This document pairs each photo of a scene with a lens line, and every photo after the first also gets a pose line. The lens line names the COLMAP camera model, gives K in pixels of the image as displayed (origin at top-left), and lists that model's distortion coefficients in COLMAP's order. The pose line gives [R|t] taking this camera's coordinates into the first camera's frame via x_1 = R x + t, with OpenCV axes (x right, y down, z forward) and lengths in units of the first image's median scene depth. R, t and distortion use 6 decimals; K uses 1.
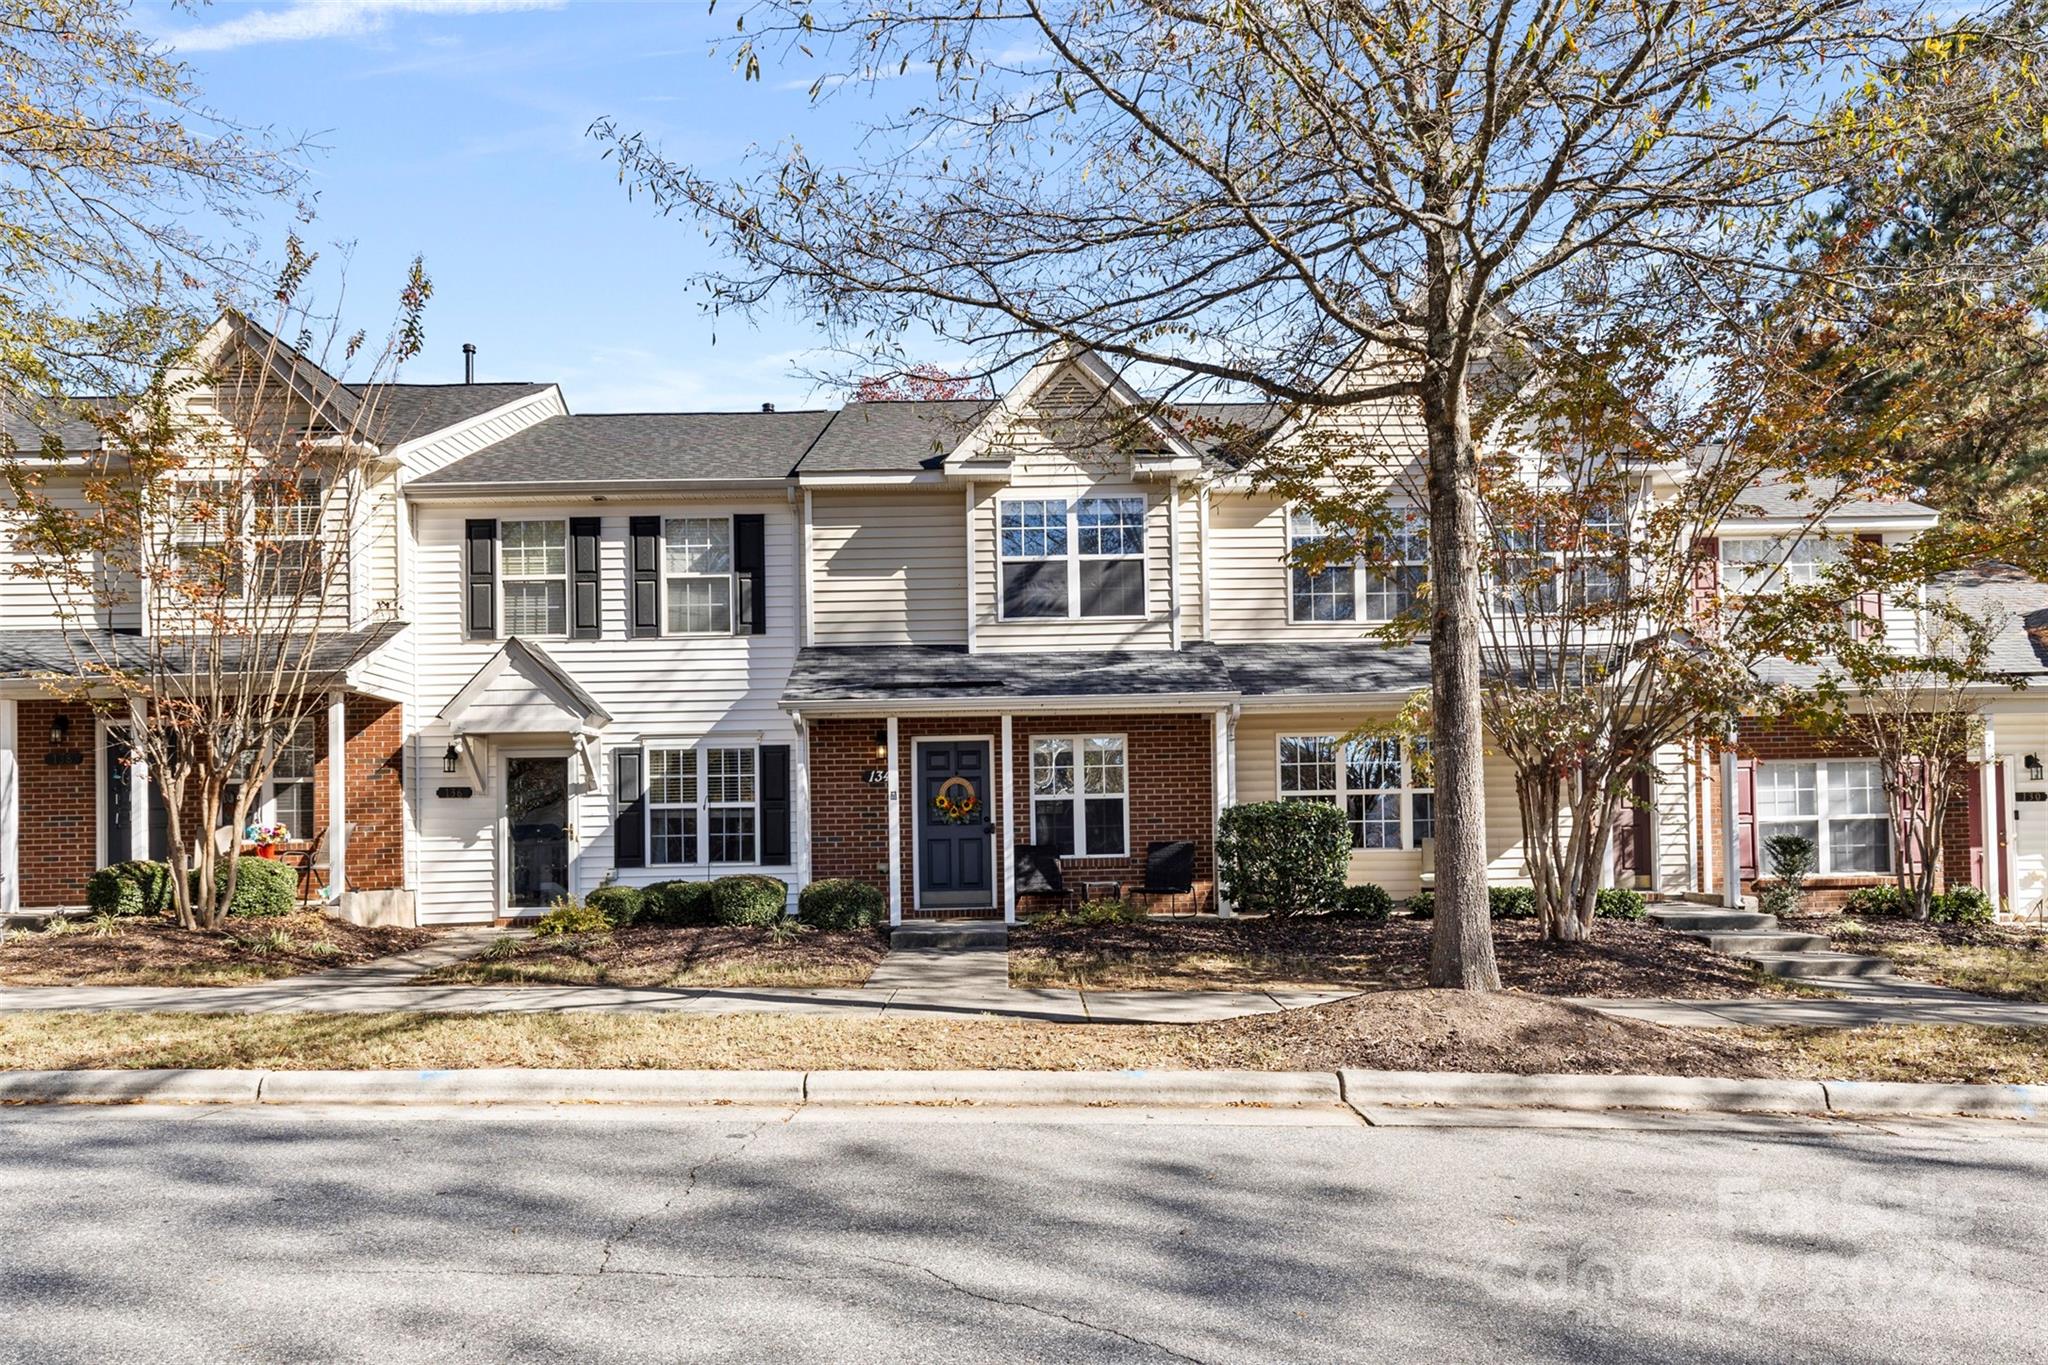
lens RADIAL K [[1294.2, 0, 1068.9], [0, 1294.2, 616.1], [0, 0, 1]] dist [-0.016198, 0.007746]
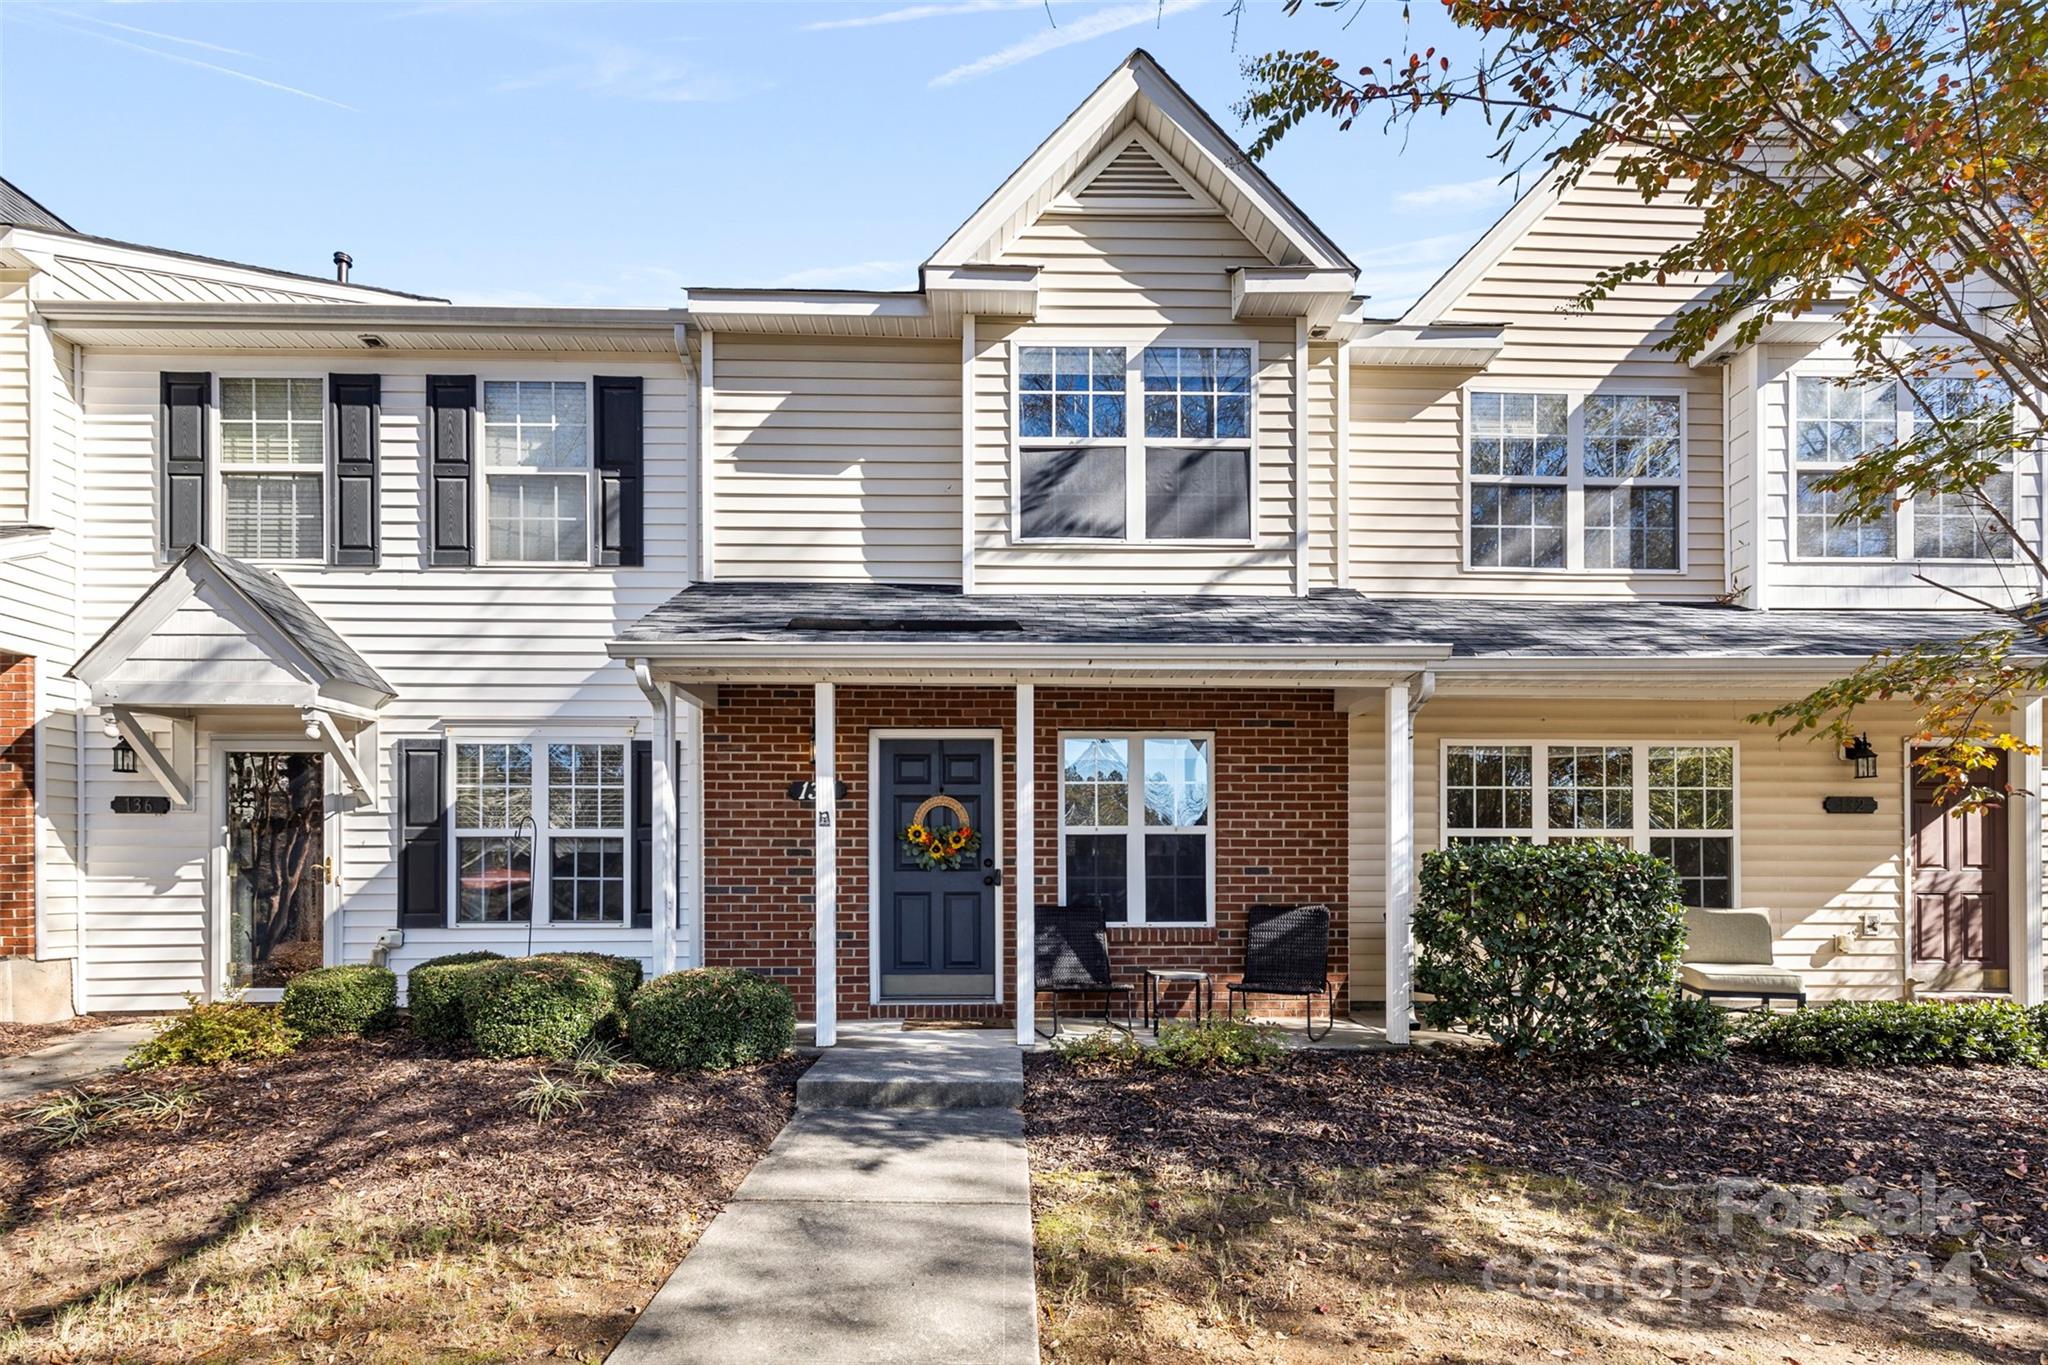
lens RADIAL K [[976.8, 0, 1057.2], [0, 976.8, 807.3], [0, 0, 1]] dist [0.001348, -0.001580]
pose [[0.999791, 0.020239, 0.002728, -0.031461], [-0.020412, 0.994429, 0.103411, 0.079270], [-0.000620, -0.103446, 0.994635, 0.523612]]
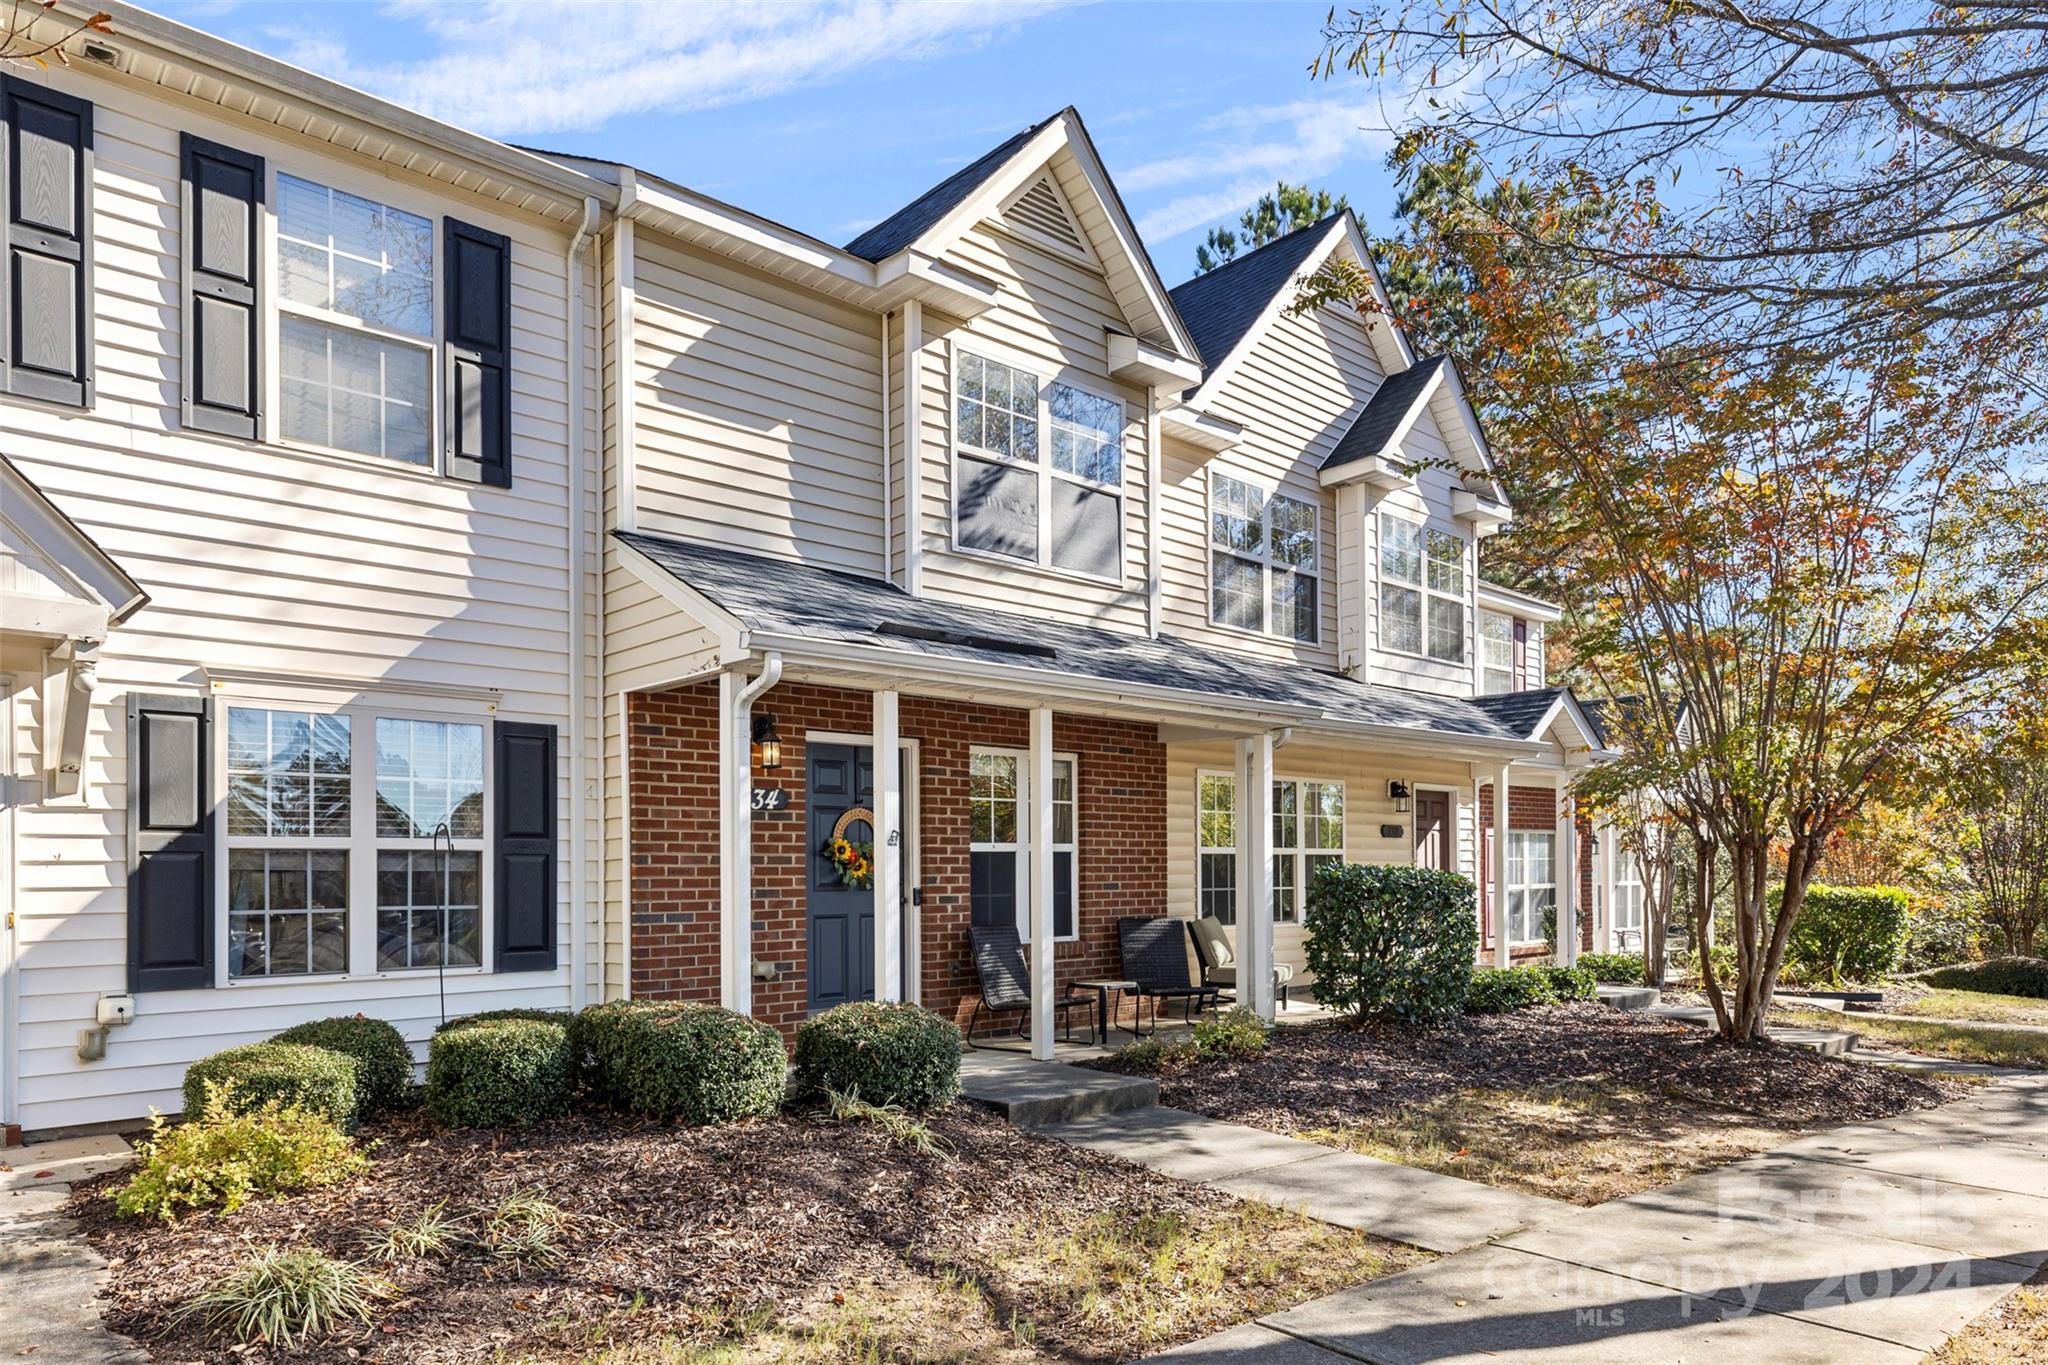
lens RADIAL K [[1294.2, 0, 1033.2], [0, 1294.2, 754.9], [0, 0, 1]] dist [-0.016198, 0.007746]
pose [[0.743074, 0.075584, 0.664927, -0.408534], [-0.121954, 0.992258, 0.023496, 0.077867], [-0.658003, -0.098550, 0.746539, 0.520699]]
